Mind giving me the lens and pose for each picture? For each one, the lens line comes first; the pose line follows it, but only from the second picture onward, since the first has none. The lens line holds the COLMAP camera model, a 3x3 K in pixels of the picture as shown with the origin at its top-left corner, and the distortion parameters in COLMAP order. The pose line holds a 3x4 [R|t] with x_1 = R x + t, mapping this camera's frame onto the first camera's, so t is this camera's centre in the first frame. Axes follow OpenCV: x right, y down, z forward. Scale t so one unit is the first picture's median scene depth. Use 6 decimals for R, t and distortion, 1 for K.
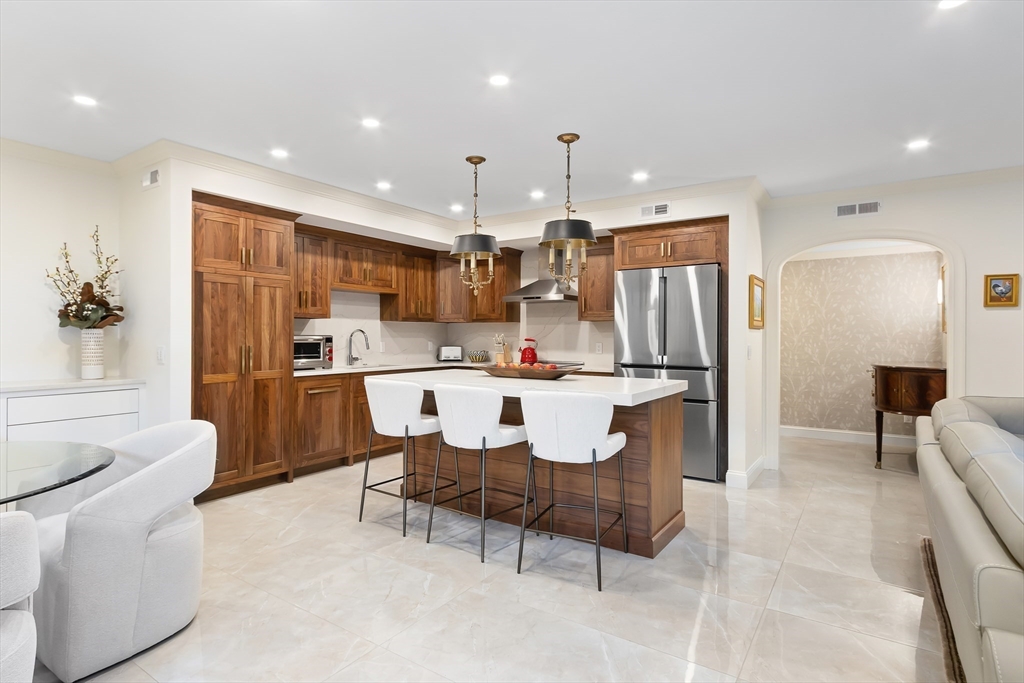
lens RADIAL K [[526.1, 0, 492.2], [0, 526.1, 337.2], [0, 0, 1]] dist [0.001636, 0.000628]
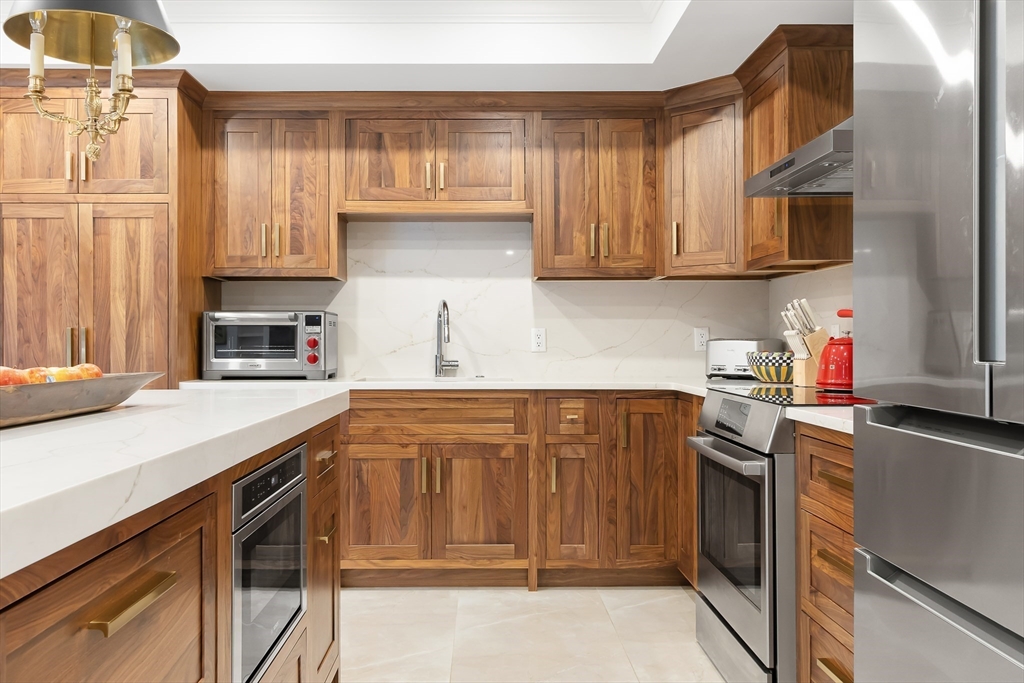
lens RADIAL K [[836.2, 0, 490.2], [0, 836.2, 340.5], [0, 0, 1]] dist [-0.002434, -0.005692]
pose [[0.587668, -0.002838, -0.809097, 0.497963], [0.000412, 0.999995, -0.003209, 0.032358], [0.809102, 0.001552, 0.587666, 0.829670]]
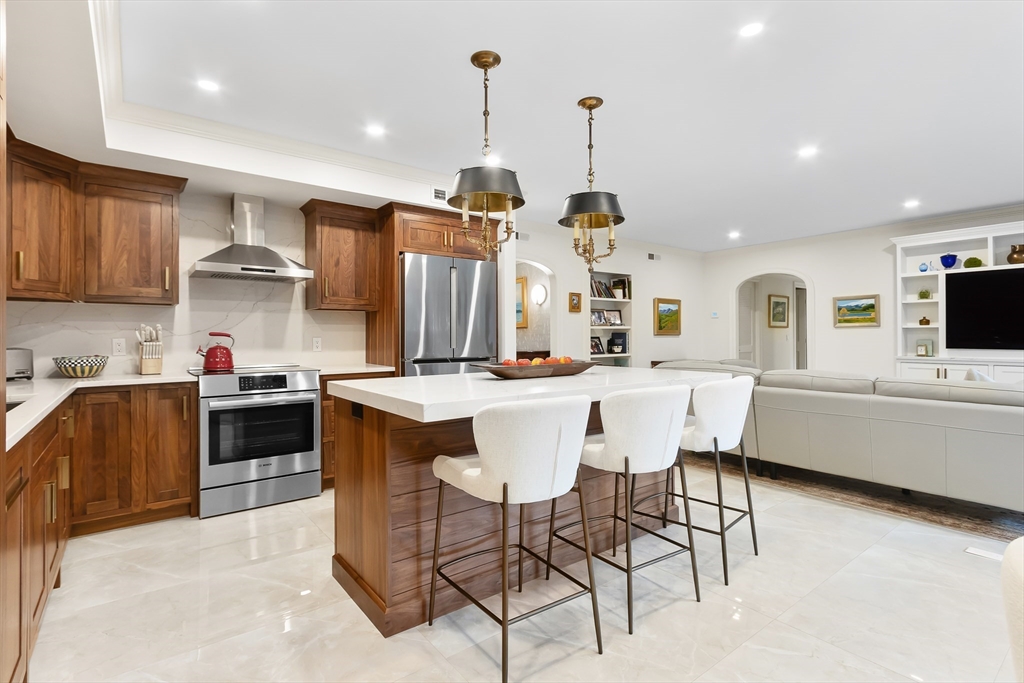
lens RADIAL K [[493.0, 0, 489.9], [0, 493.0, 332.4], [0, 0, 1]] dist [0.002439, 0.000545]
pose [[0.320096, 0.004205, 0.947376, -0.583746], [0.009064, 0.999931, -0.007501, 0.015208], [-0.947342, 0.010988, 0.320036, 0.739501]]
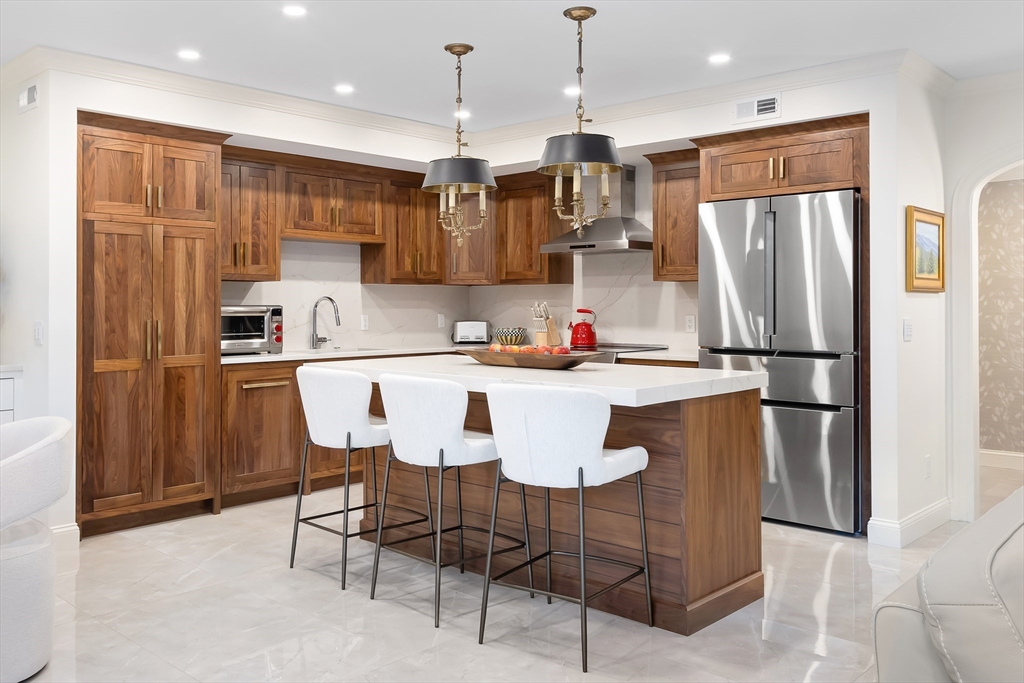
lens RADIAL K [[851.7, 0, 472.8], [0, 851.7, 299.3], [0, 0, 1]] dist [0.000923, -0.002610]
pose [[0.987944, -0.005720, -0.154707, 0.145432], [0.004312, 0.999946, -0.009432, 0.000173], [0.154753, 0.008651, 0.987915, -0.085119]]
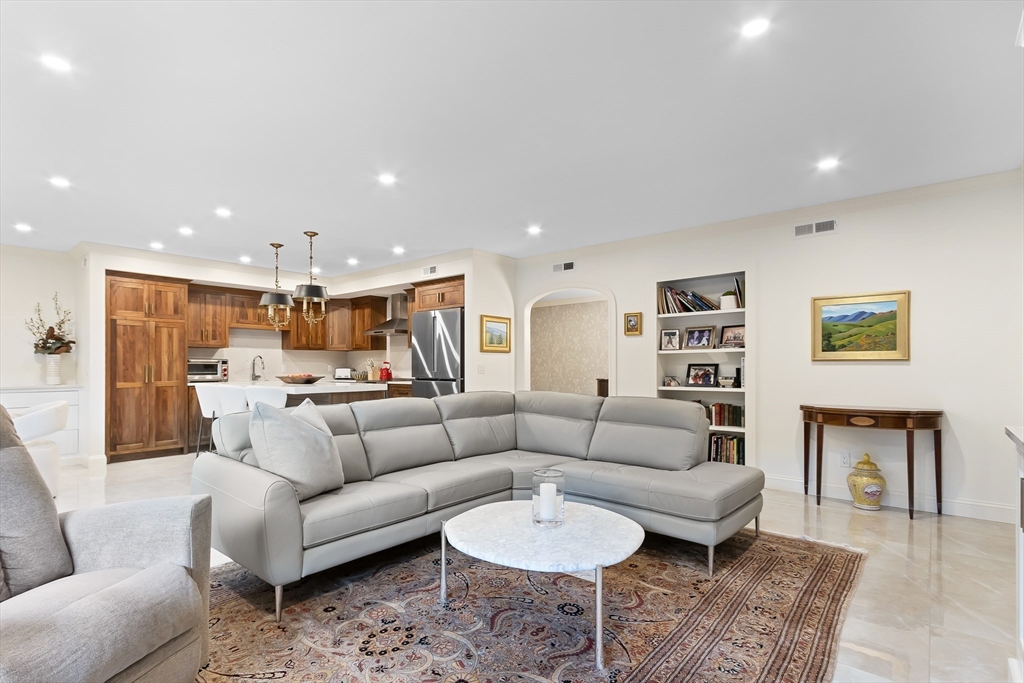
lens RADIAL K [[490.4, 0, 488.0], [0, 490.4, 364.7], [0, 0, 1]] dist [0.001871, -0.000236]
pose [[0.995055, -0.005224, -0.099187, 0.686844], [0.004630, 0.999970, -0.006213, 0.029175], [0.099216, 0.005723, 0.995049, -0.363345]]
